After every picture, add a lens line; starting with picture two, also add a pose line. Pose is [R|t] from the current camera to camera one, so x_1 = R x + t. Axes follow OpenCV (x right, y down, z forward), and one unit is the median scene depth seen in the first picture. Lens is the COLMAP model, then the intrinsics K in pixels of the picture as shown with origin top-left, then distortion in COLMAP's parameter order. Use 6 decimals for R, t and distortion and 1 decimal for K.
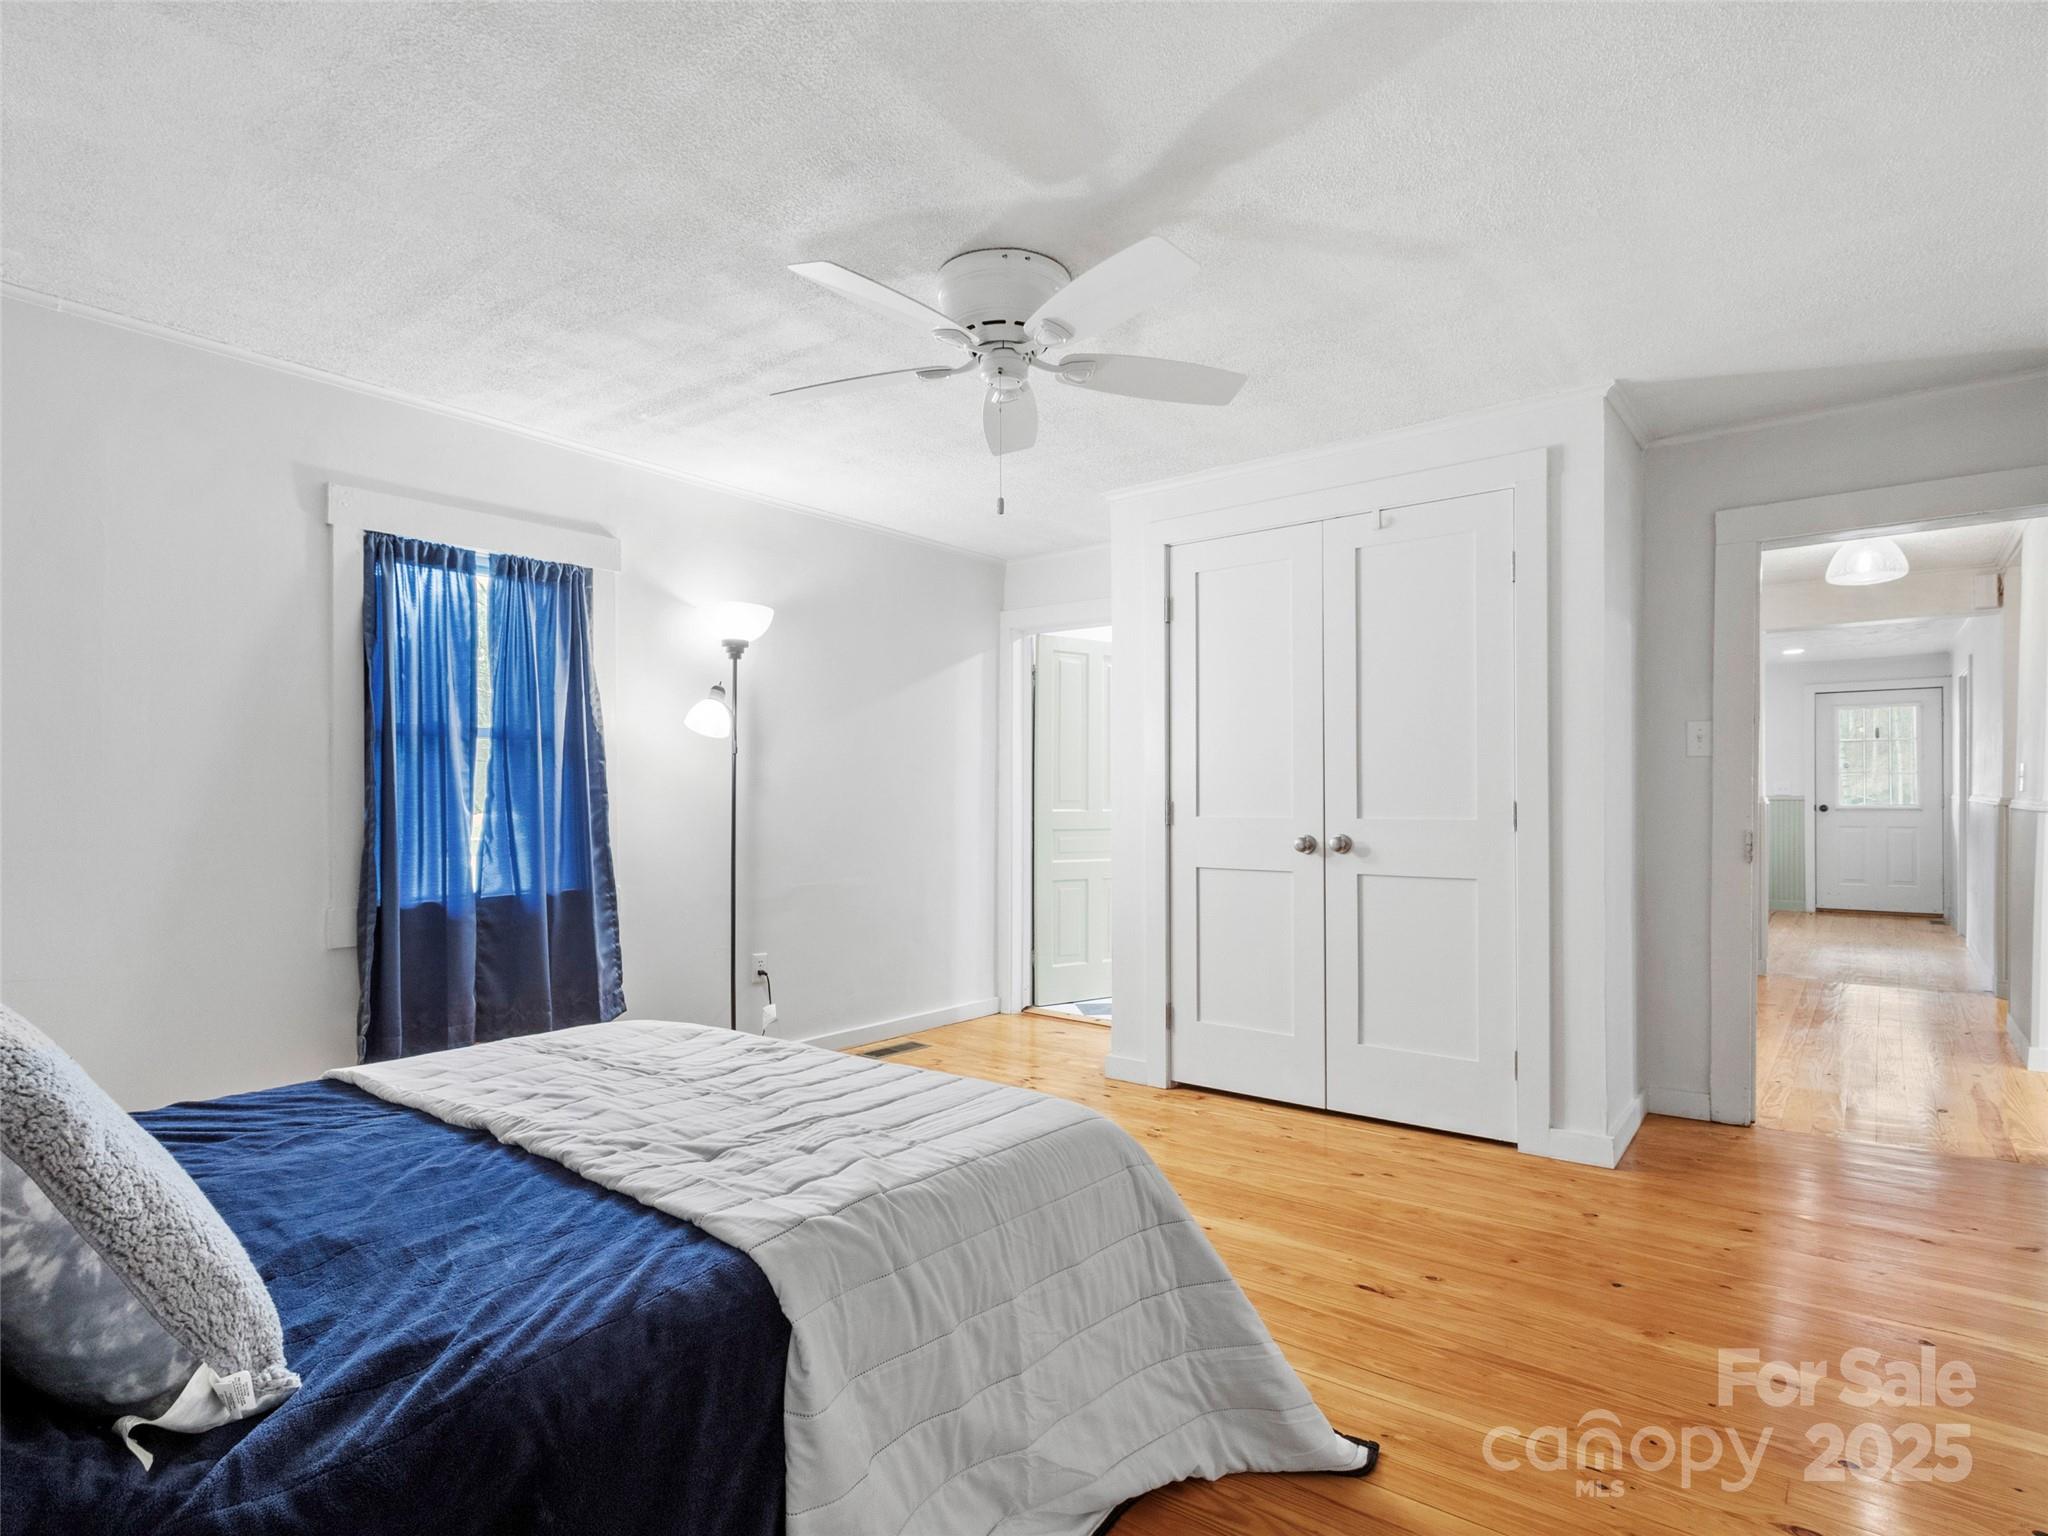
lens RADIAL K [[1093.1, 0, 1024.0], [0, 1093.1, 768.0], [0, 0, 1]] dist [-0.004895, -0.000916]
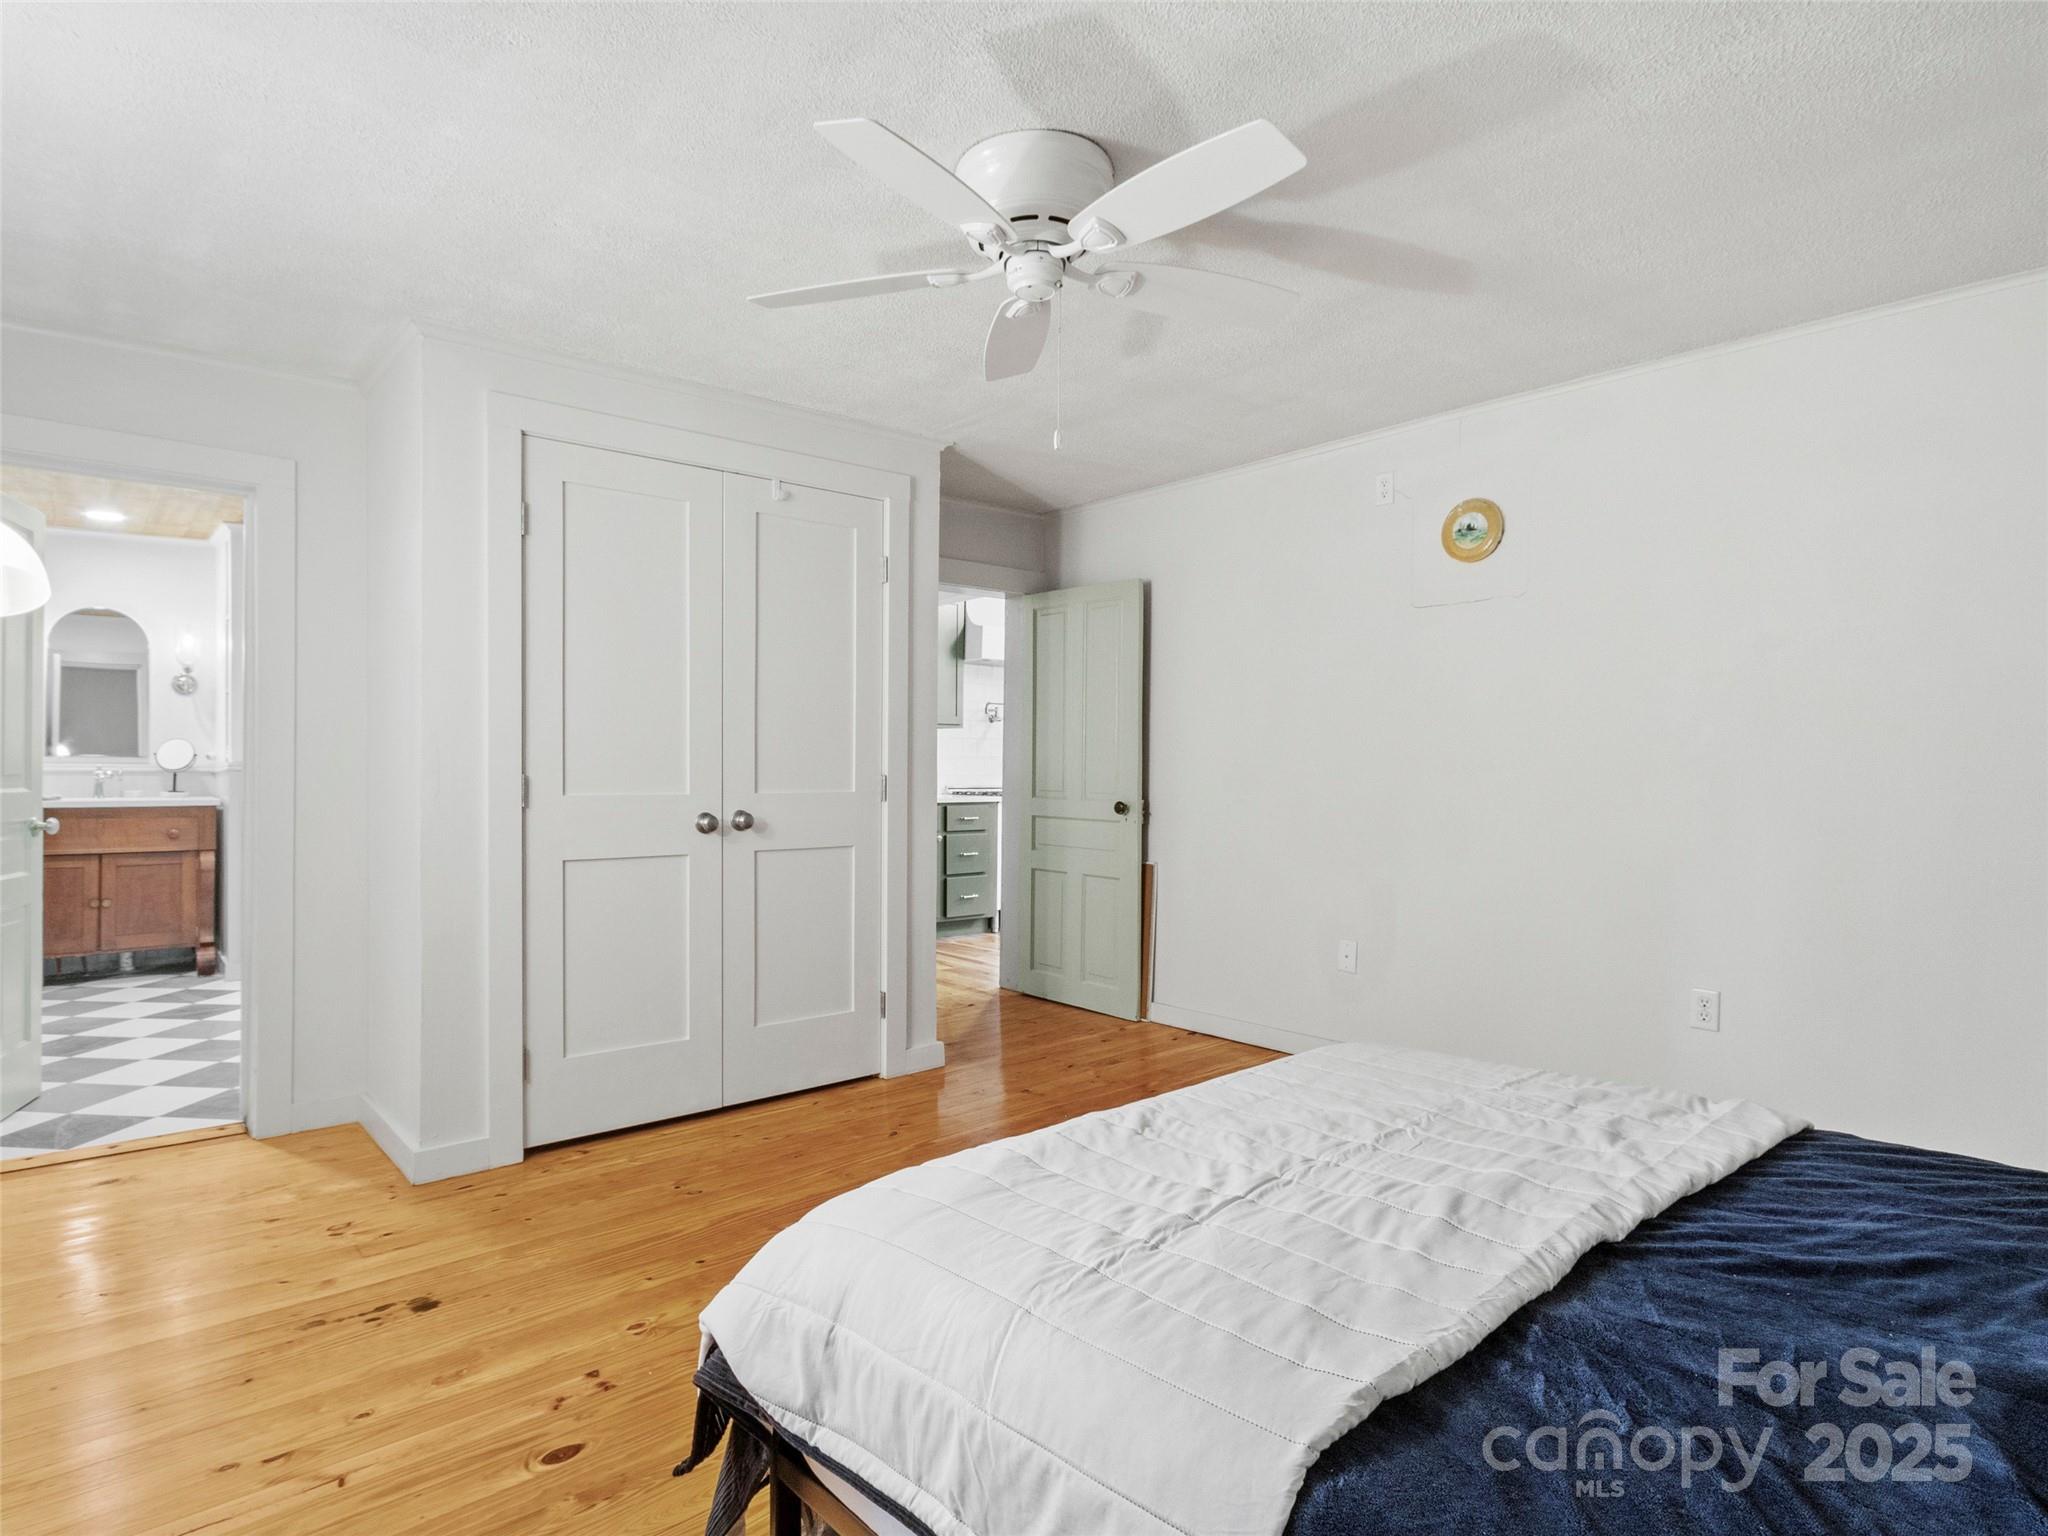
lens RADIAL K [[1093.1, 0, 1024.0], [0, 1093.1, 768.0], [0, 0, 1]] dist [-0.004895, -0.000916]
pose [[0.205313, 0.003462, 0.978690, -0.577834], [-0.025094, 0.999684, 0.001728, 0.016162], [-0.978375, -0.024914, 0.205335, 0.565601]]
